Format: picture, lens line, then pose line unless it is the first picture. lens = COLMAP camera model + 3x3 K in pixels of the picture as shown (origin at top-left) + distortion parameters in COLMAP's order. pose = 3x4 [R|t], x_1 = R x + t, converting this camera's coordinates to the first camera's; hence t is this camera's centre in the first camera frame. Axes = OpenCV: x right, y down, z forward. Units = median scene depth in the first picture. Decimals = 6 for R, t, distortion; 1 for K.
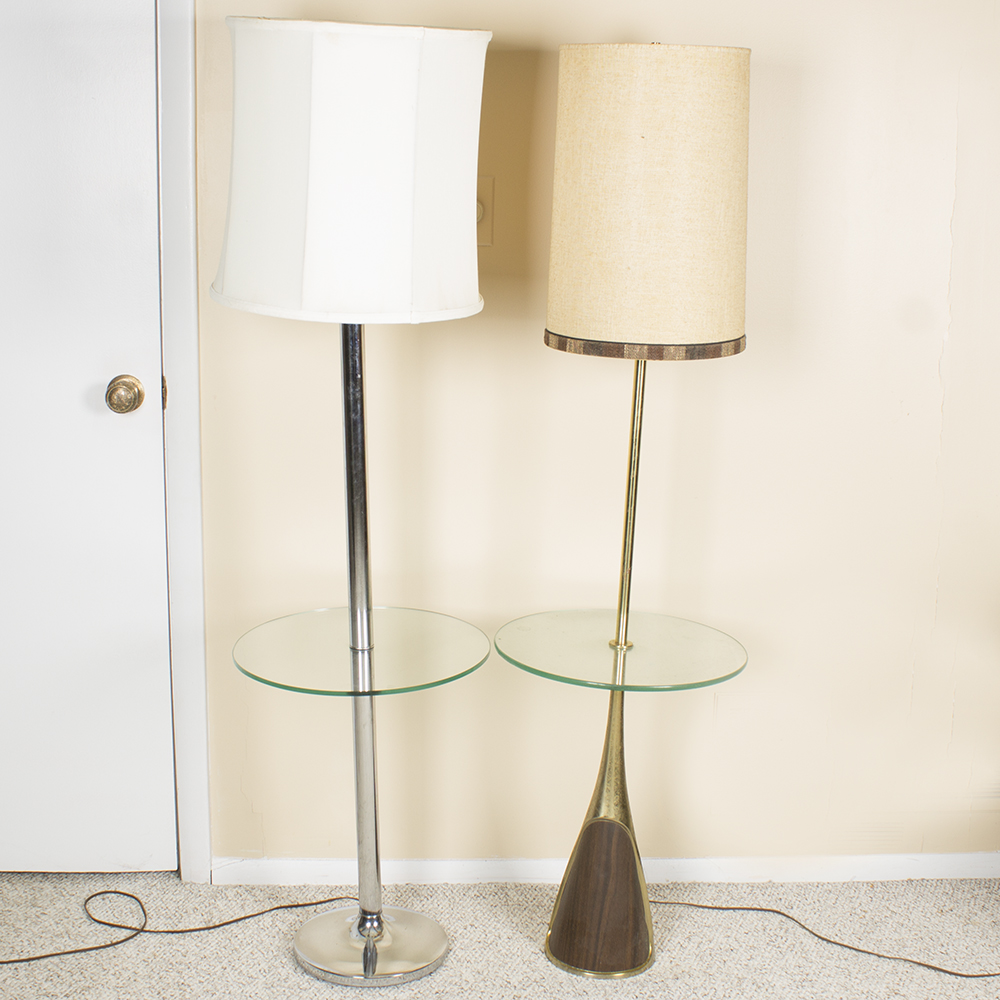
lens RADIAL K [[1840.1, 0, 467.2], [0, 1840.1, 484.0], [0, 0, 1]] dist [-0.158443, 0.000000]
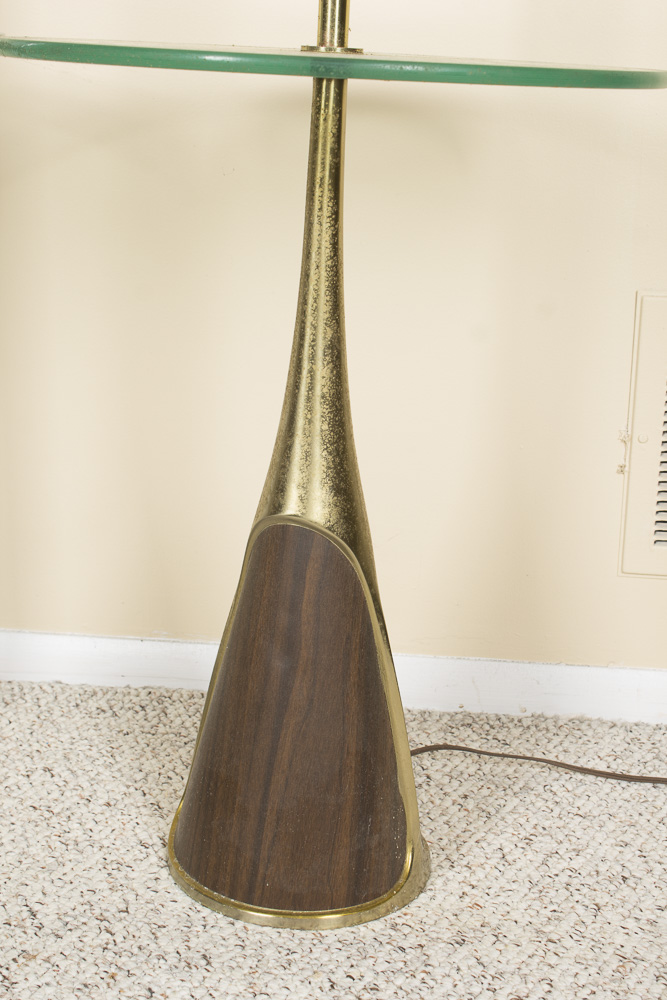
lens RADIAL K [[1600.1, 0, 333.5], [0, 1600.1, 498.9], [0, 0, 1]] dist [-0.023052, 0.000000]
pose [[0.985938, 0.045768, -0.160723, 0.138862], [-0.036540, 0.997535, 0.059914, 0.156883], [0.163069, -0.053199, 0.985179, 0.658556]]
